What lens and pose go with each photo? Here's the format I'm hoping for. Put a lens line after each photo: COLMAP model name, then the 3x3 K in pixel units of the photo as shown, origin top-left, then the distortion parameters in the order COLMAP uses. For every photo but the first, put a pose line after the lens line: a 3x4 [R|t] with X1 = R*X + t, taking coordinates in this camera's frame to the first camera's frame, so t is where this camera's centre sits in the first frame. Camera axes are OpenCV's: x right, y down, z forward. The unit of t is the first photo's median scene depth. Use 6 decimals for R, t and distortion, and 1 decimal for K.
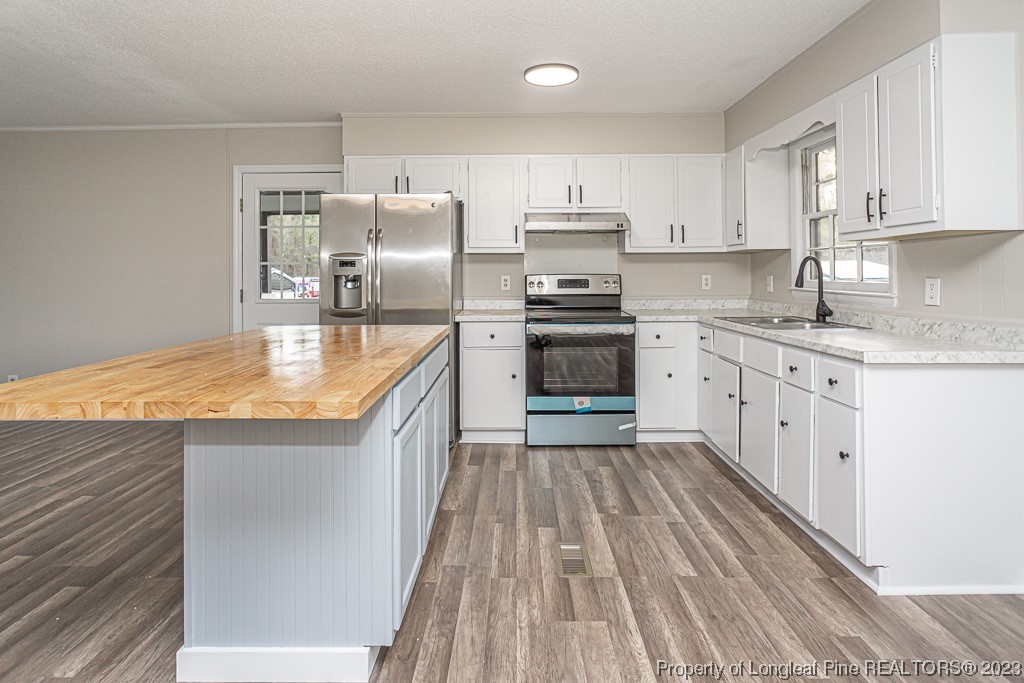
lens RADIAL K [[553.6, 0, 512.9], [0, 553.6, 269.6], [0, 0, 1]] dist [-0.002976, -0.000466]
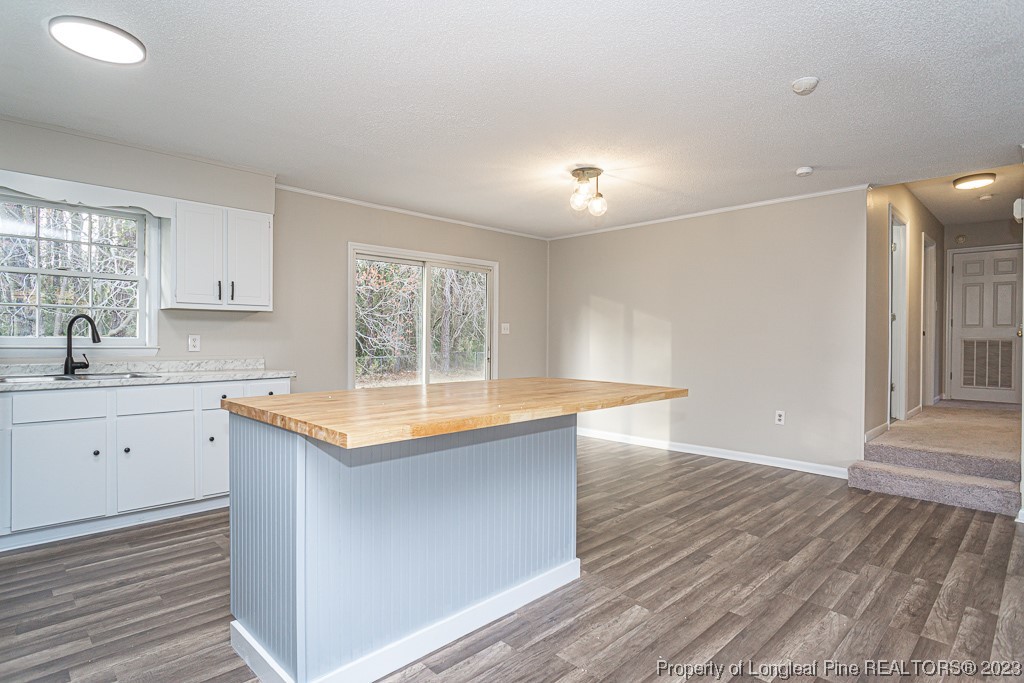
lens RADIAL K [[539.3, 0, 506.5], [0, 539.3, 343.2], [0, 0, 1]] dist [-0.017546, 0.007693]
pose [[-0.705145, -0.006479, 0.709033, -0.637419], [-0.008728, 0.999962, 0.000458, 0.019706], [-0.709009, -0.005866, -0.705175, 0.919218]]
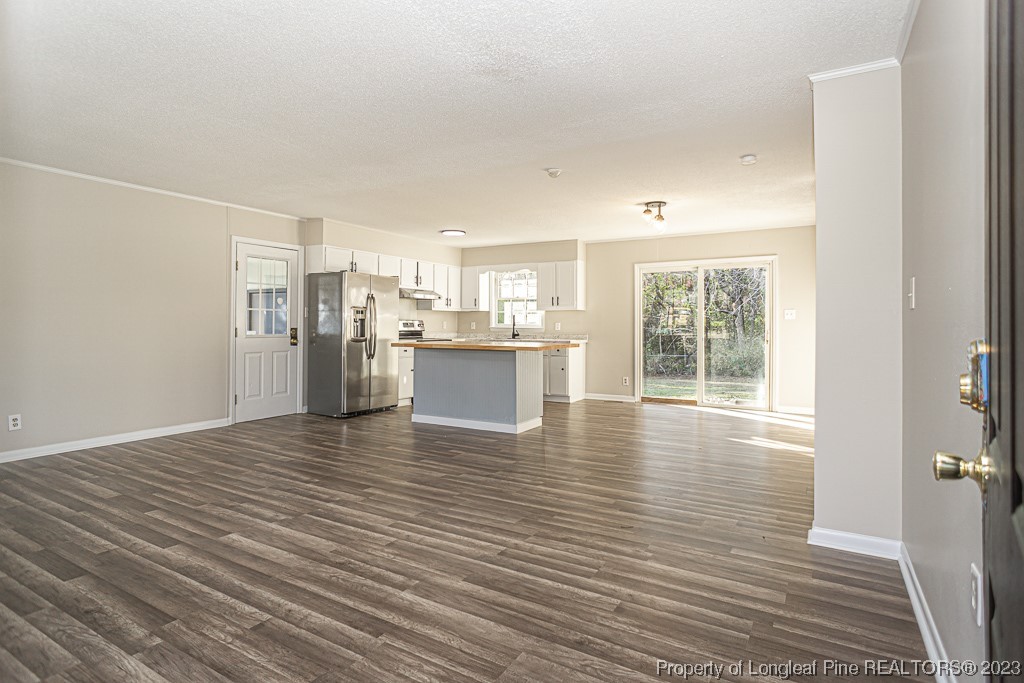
lens RADIAL K [[533.9, 0, 509.1], [0, 533.9, 328.3], [0, 0, 1]] dist [-0.010678, 0.001125]
pose [[0.505355, 0.002631, 0.862908, -1.426886], [-0.012598, 0.999911, 0.004330, 0.025535], [-0.862820, -0.013059, 0.505343, -0.265584]]
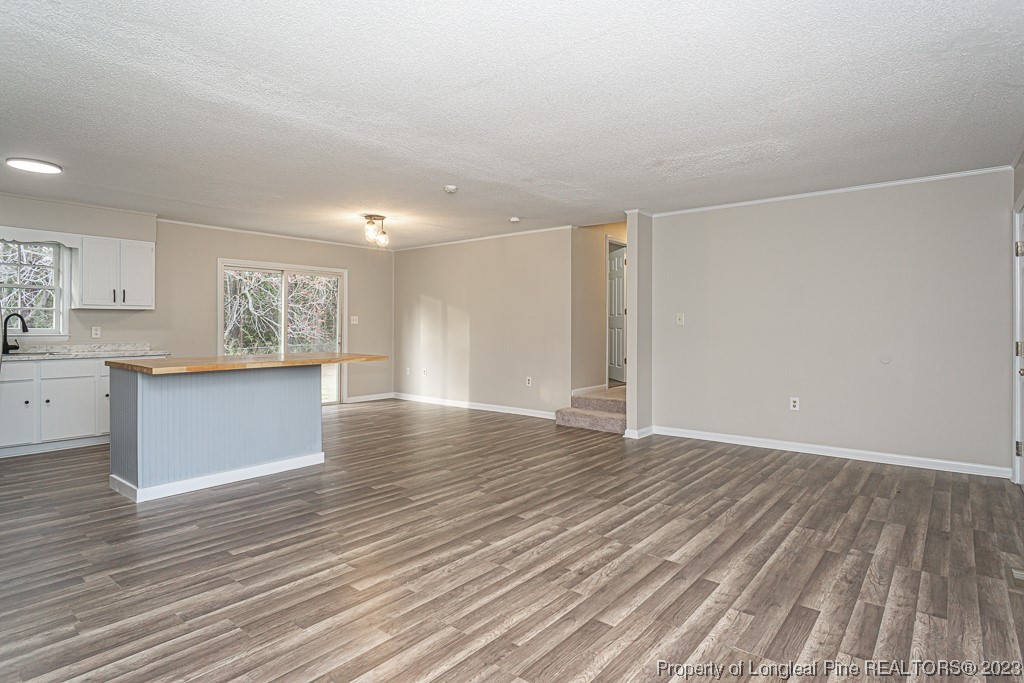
lens RADIAL K [[545.1, 0, 508.3], [0, 545.1, 326.4], [0, 0, 1]] dist [-0.010876, 0.000748]
pose [[-0.777288, 0.002492, 0.629140, -1.280343], [-0.004007, 0.999952, -0.008911, 0.018349], [-0.629133, -0.009447, -0.777241, 1.058210]]
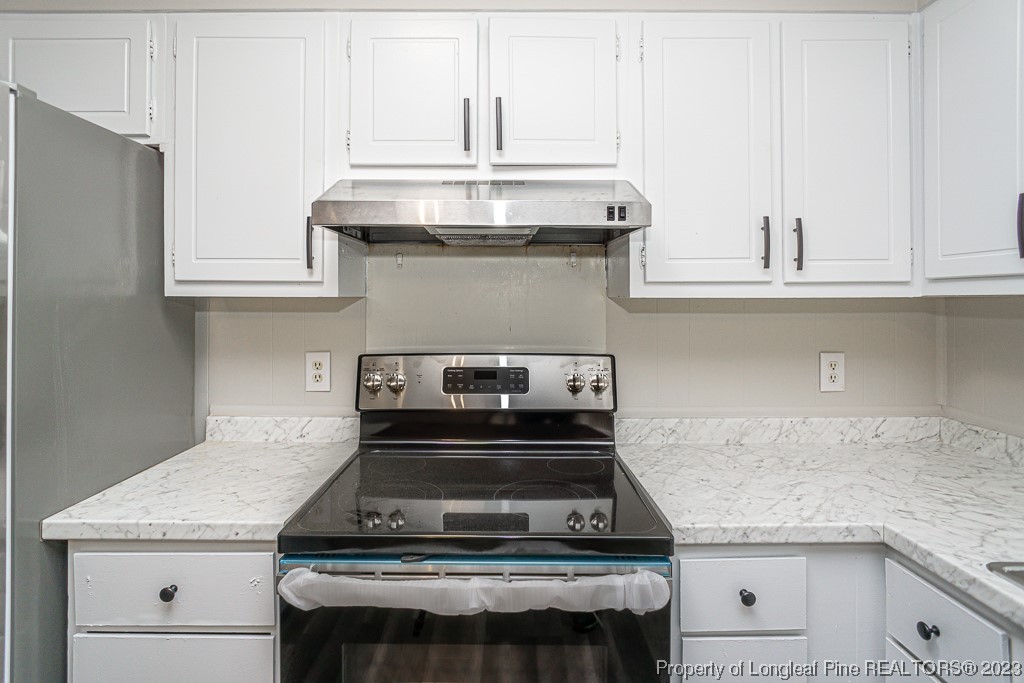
lens RADIAL K [[545.9, 0, 508.4], [0, 545.9, 299.6], [0, 0, 1]] dist [-0.003117, -0.000253]
pose [[0.999868, 0.005517, 0.015253, 0.127400], [-0.005512, 0.999985, -0.000384, -0.030358], [-0.015254, 0.000300, 0.999884, 0.688879]]
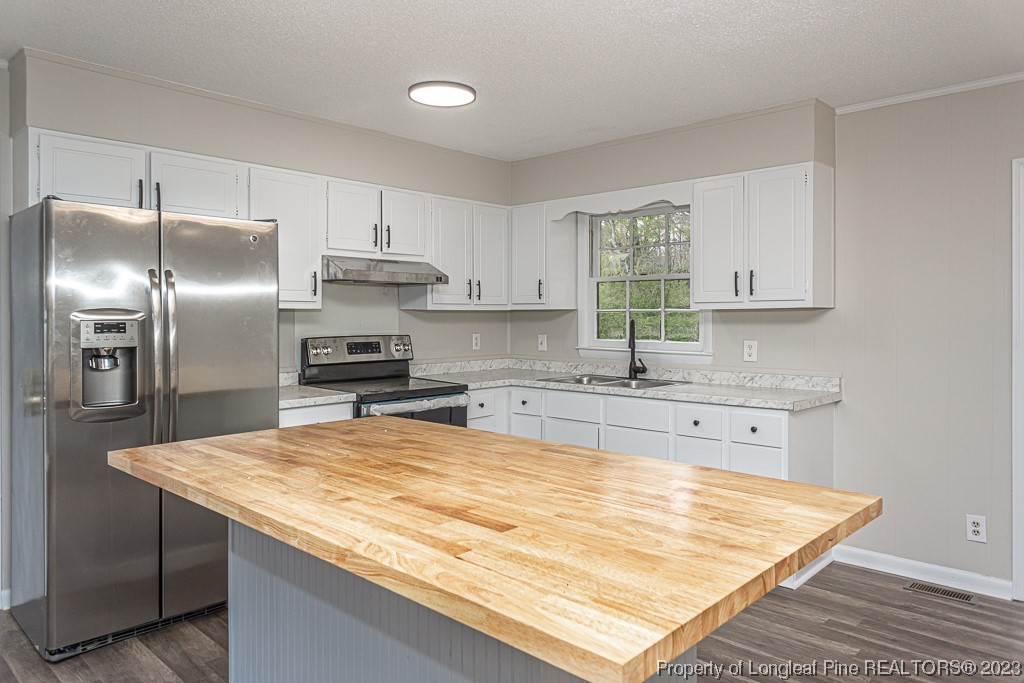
lens RADIAL K [[684.5, 0, 510.6], [0, 684.5, 324.4], [0, 0, 1]] dist [0.011992, -0.002355]
pose [[0.688096, -0.005195, 0.725601, -0.489161], [-0.007054, 0.999879, 0.013848, -0.024965], [-0.725586, -0.014647, 0.687976, 0.194327]]
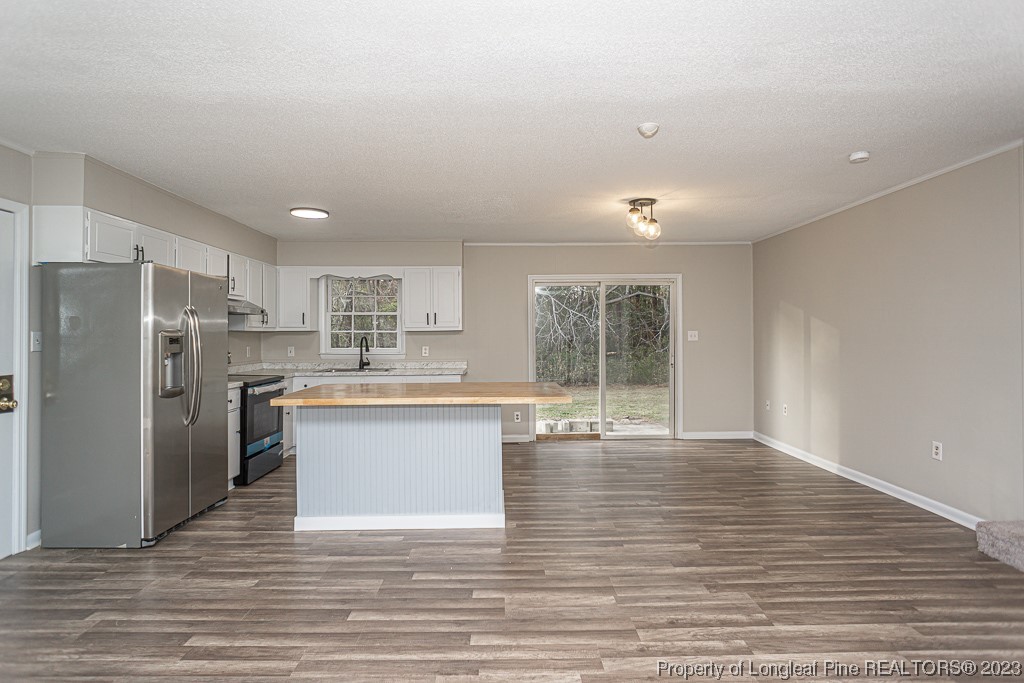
lens RADIAL K [[535.3, 0, 507.9], [0, 535.3, 337.8], [0, 0, 1]] dist [-0.010419, 0.001800]
pose [[-0.021502, -0.001031, 0.999768, -1.134903], [-0.001432, 0.999998, 0.001000, -0.017176], [-0.999768, -0.001411, -0.021504, 0.414835]]
